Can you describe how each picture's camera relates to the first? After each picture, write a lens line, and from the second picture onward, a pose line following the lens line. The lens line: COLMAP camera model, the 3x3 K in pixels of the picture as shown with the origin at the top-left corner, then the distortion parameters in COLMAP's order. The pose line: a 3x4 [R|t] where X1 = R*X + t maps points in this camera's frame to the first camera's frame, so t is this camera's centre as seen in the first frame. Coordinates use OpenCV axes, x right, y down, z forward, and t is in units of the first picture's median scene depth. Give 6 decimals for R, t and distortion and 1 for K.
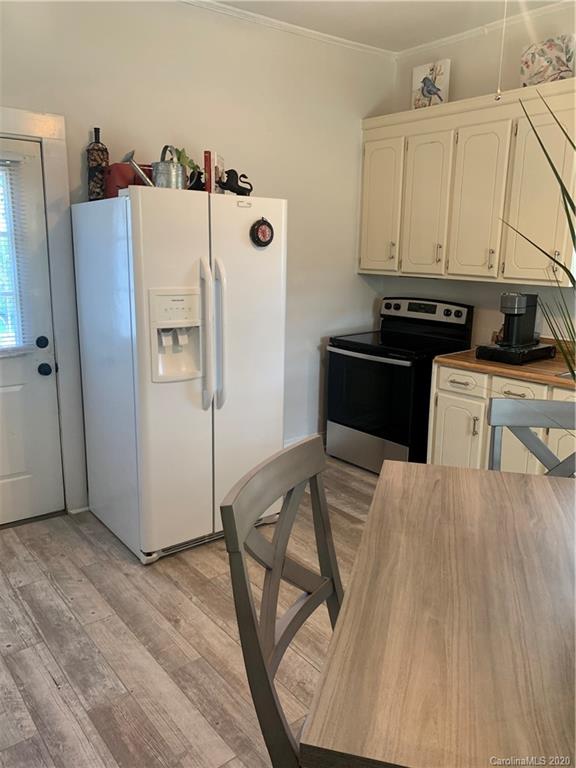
lens RADIAL K [[590.3, 0, 287.7], [0, 590.3, 384.3], [0, 0, 1]] dist [0.003981, 0.000205]
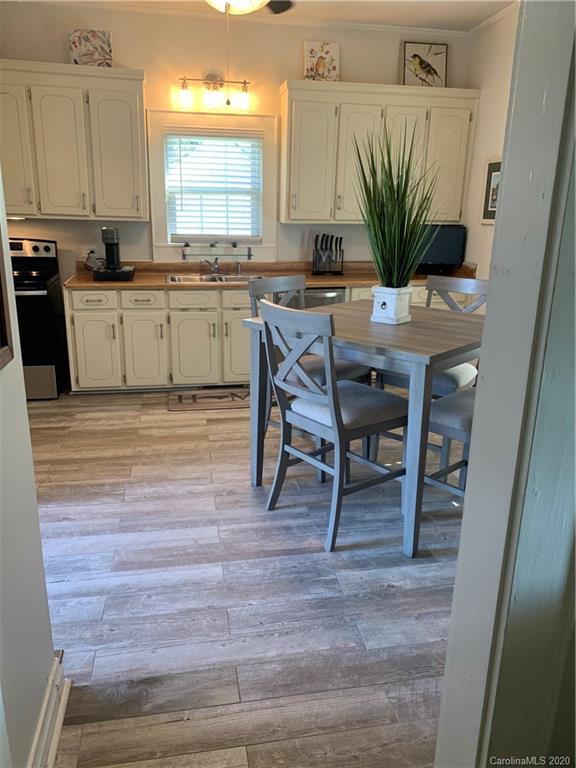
lens RADIAL K [[590.3, 0, 288.5], [0, 590.3, 383.8], [0, 0, 1]] dist [0.003981, 0.000205]
pose [[0.459271, -0.250923, 0.852119, -0.650639], [0.181865, 0.965515, 0.186294, 0.009408], [-0.869480, 0.069411, 0.489068, 0.031771]]
